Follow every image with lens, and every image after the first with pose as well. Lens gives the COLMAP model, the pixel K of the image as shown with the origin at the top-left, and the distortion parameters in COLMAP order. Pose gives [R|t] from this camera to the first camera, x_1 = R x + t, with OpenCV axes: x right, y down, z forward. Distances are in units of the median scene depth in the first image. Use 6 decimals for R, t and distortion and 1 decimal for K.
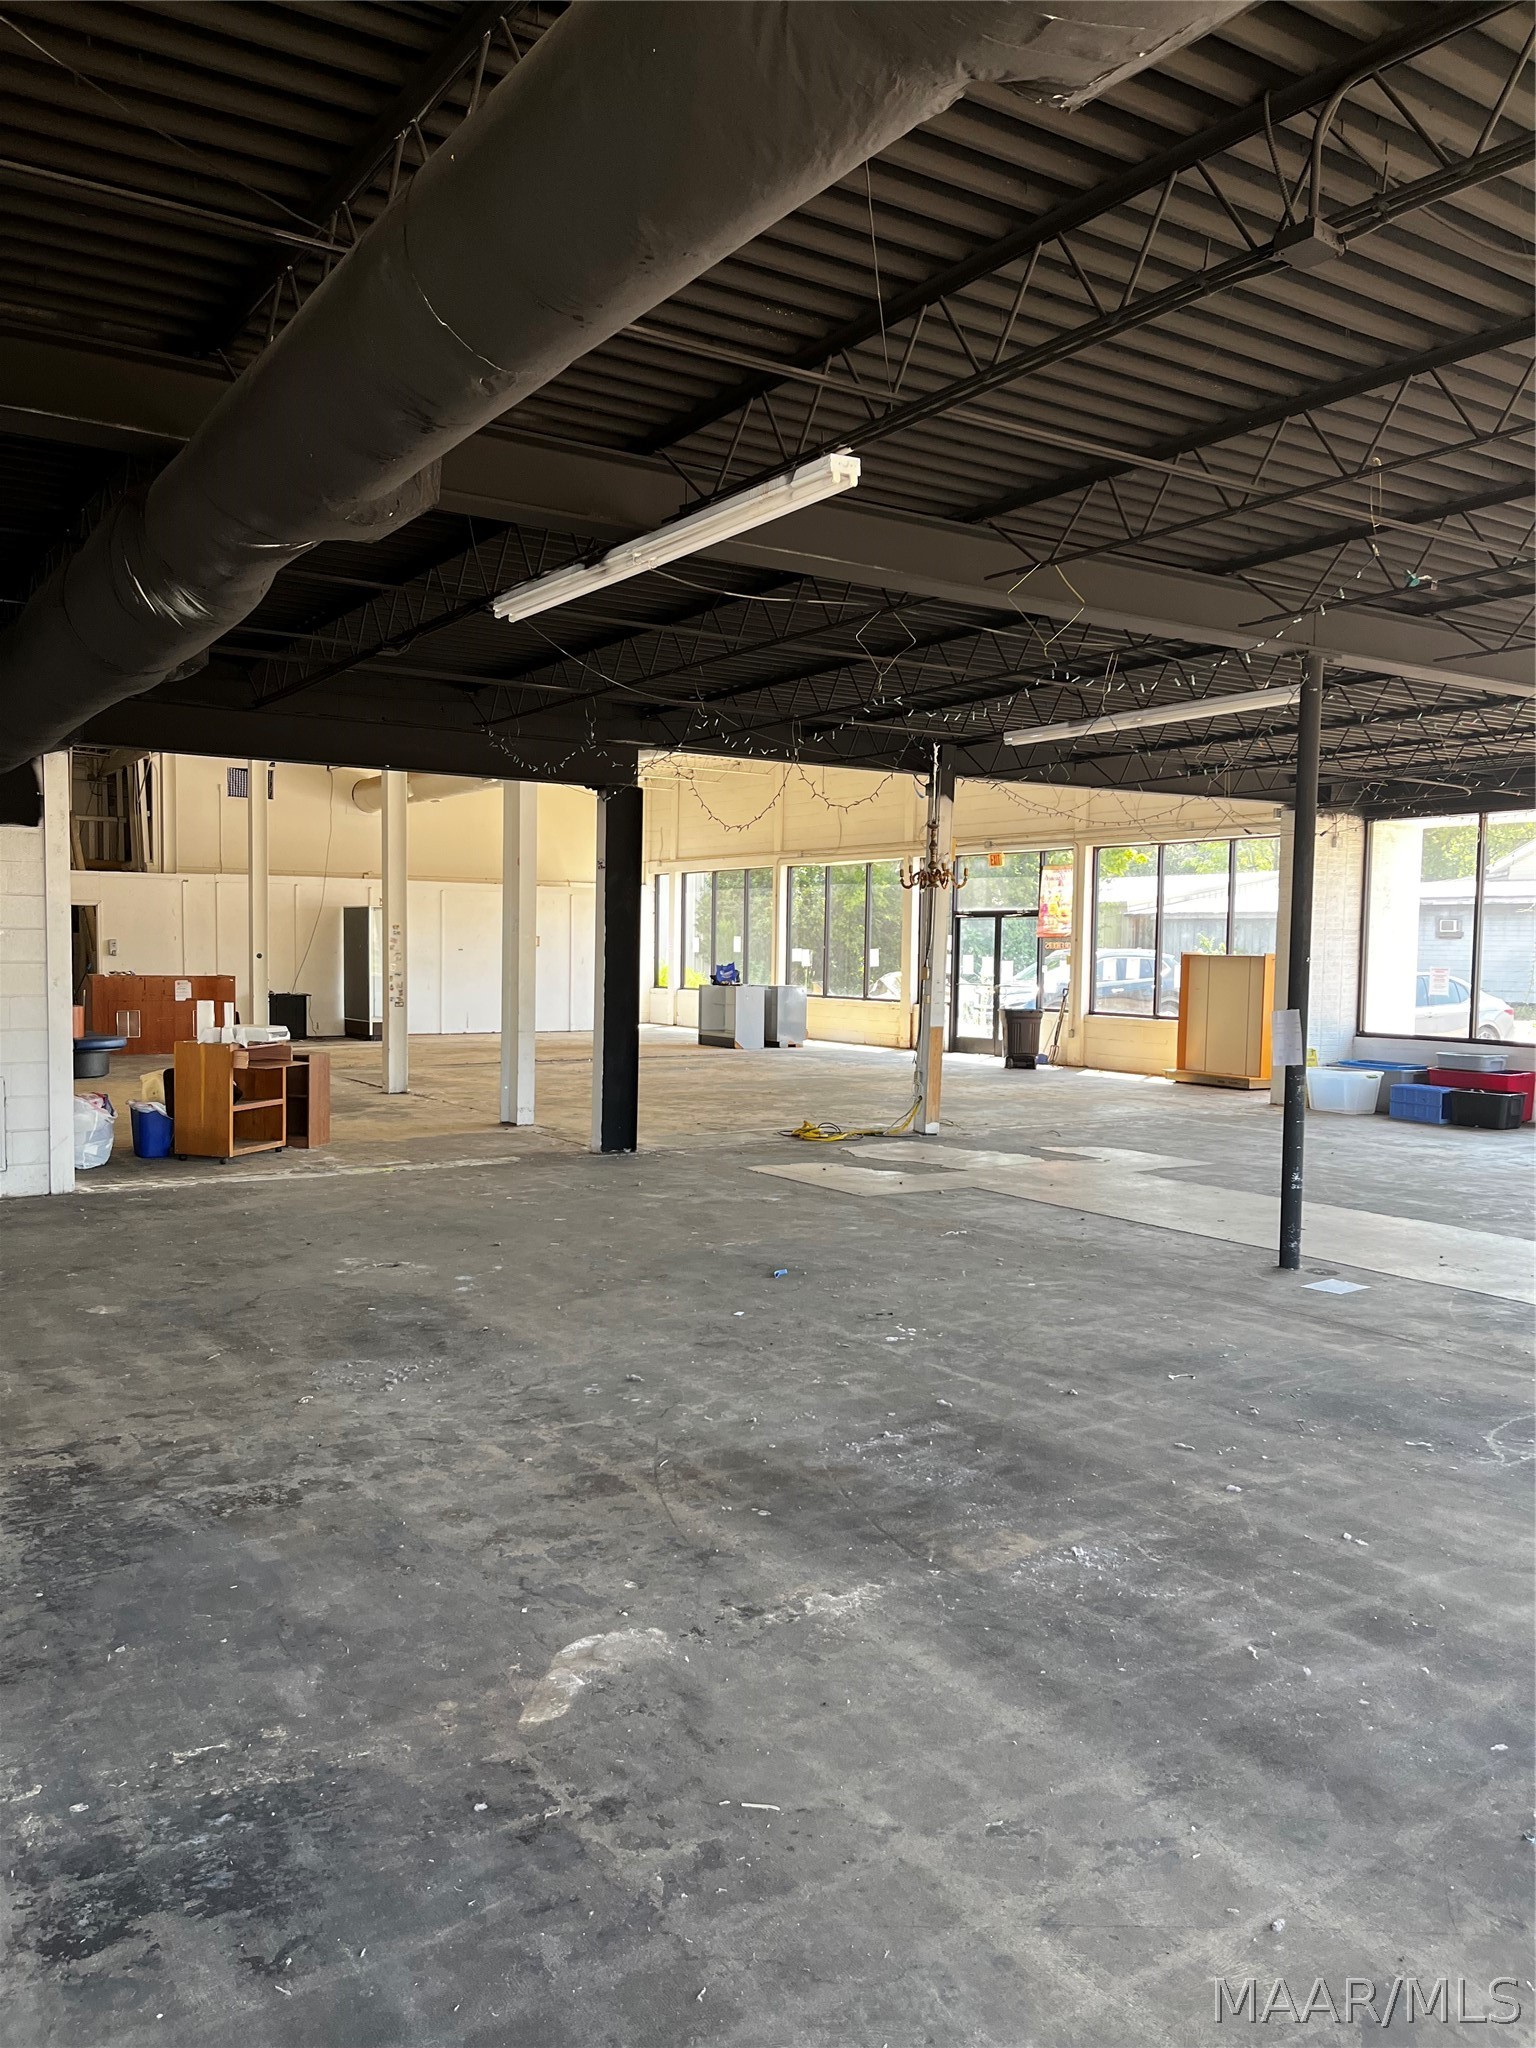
lens RADIAL K [[1552.9, 0, 763.1], [0, 1552.9, 1029.9], [0, 0, 1]] dist [0.083409, -0.112729]
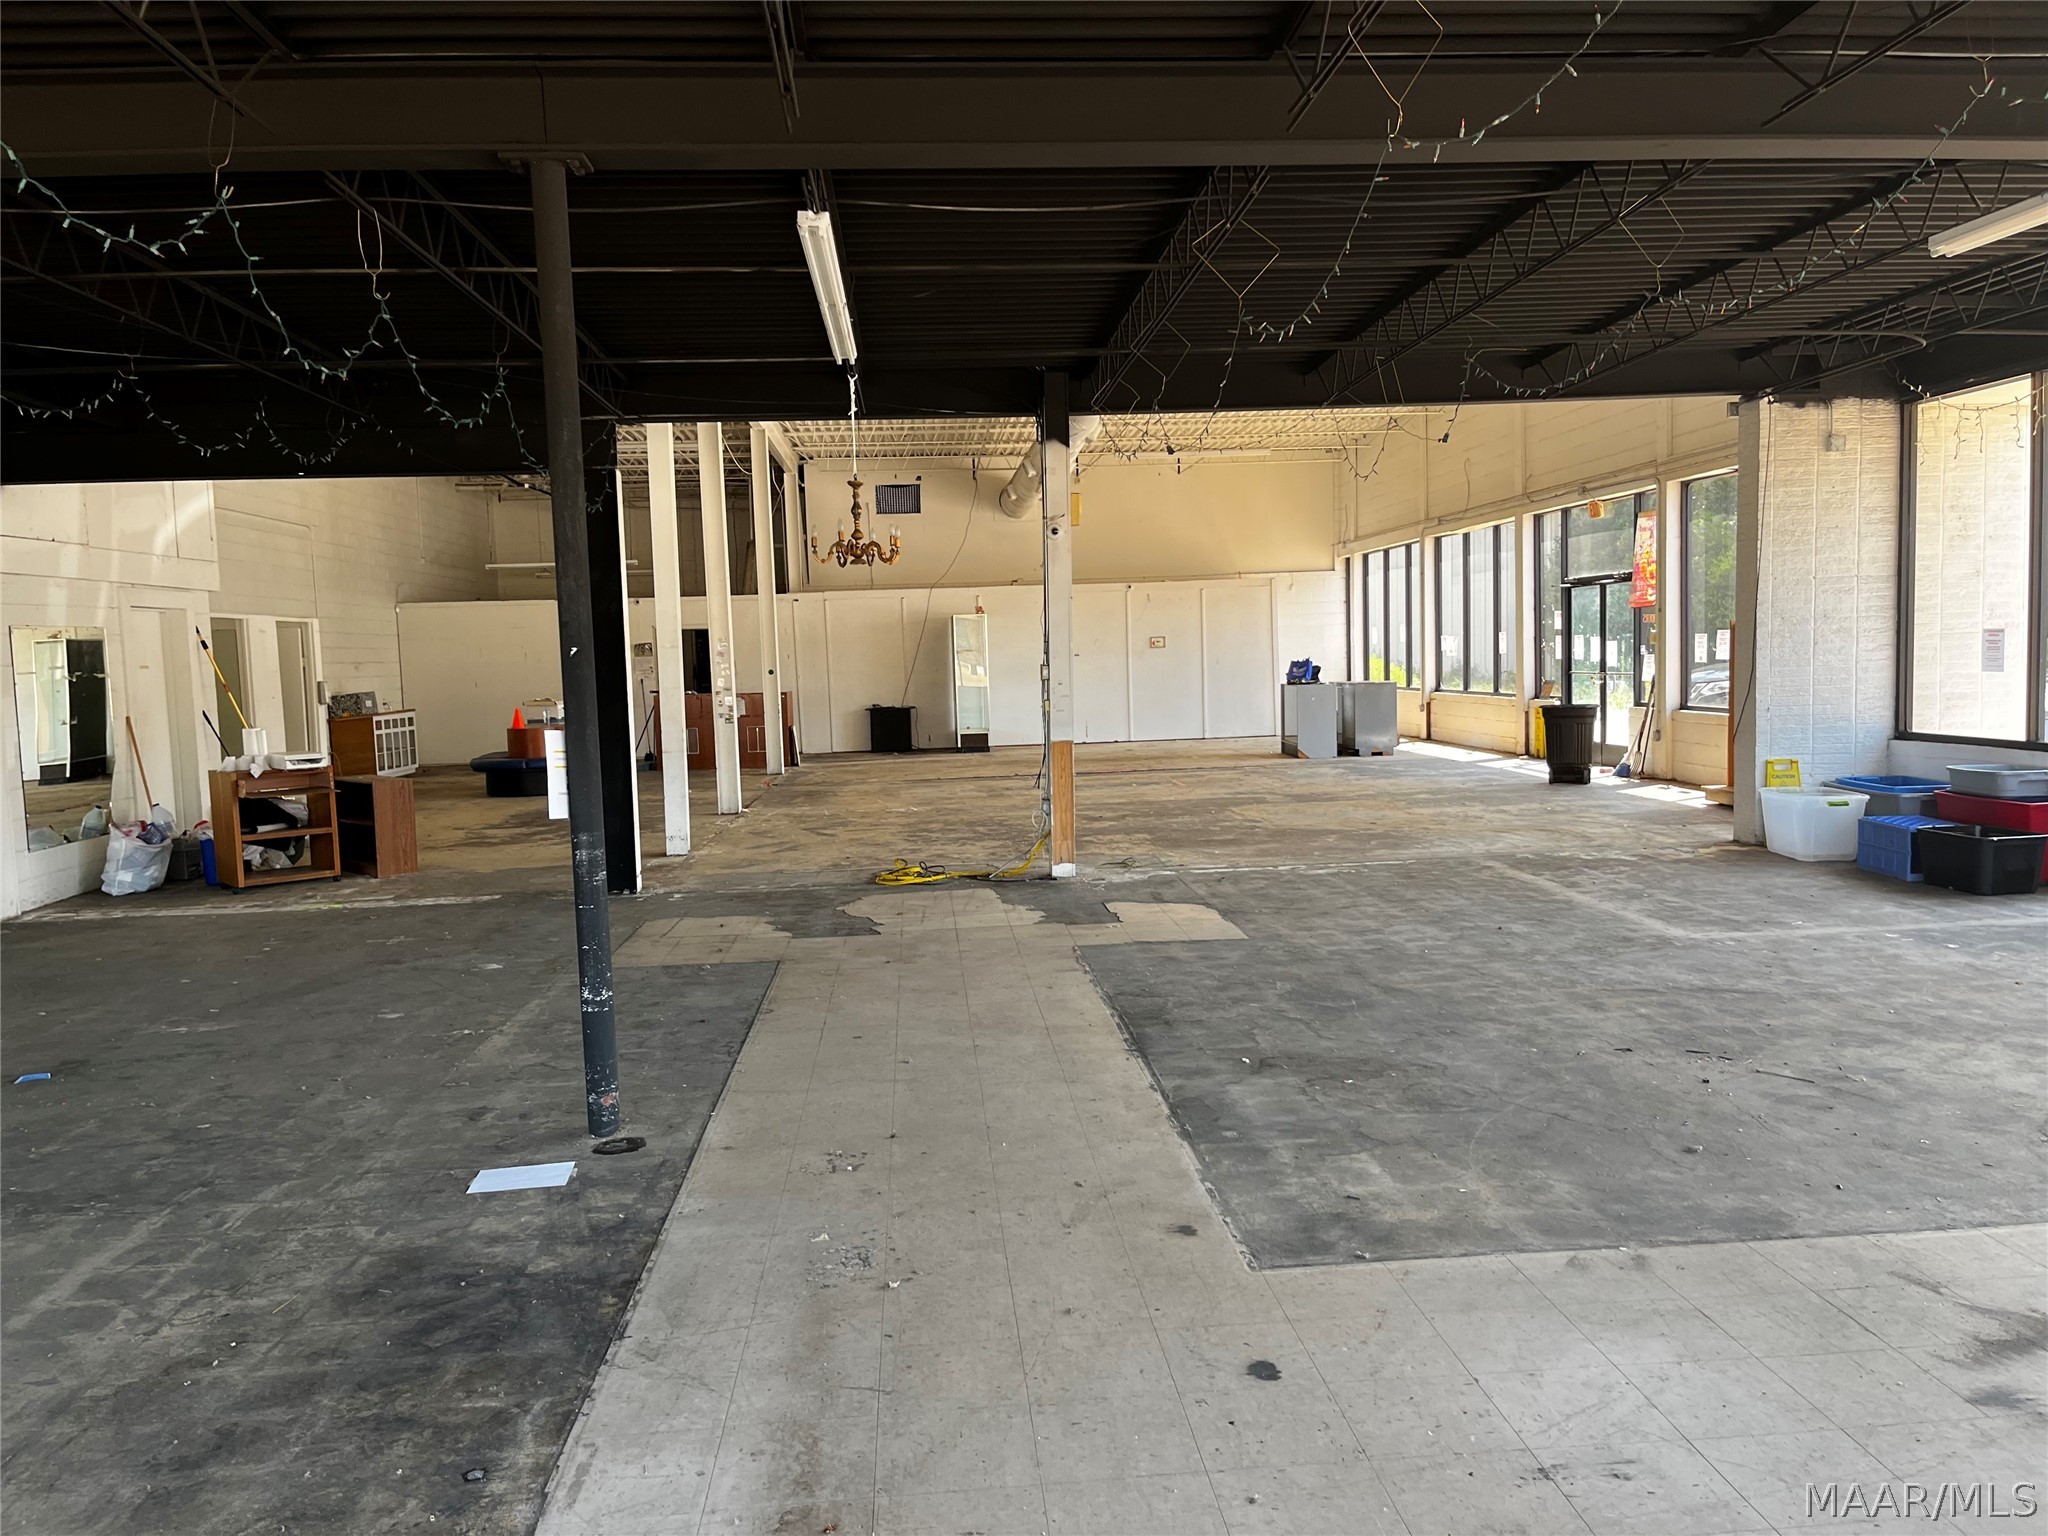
lens RADIAL K [[1552.9, 0, 1024.0], [0, 1552.9, 768.0], [0, 0, 1]] dist [0.083409, -0.112729]
pose [[0.877828, -0.007109, -0.478924, 1.305193], [0.019073, 0.999616, 0.020121, -0.012079], [0.478597, -0.026797, 0.877626, 0.869601]]
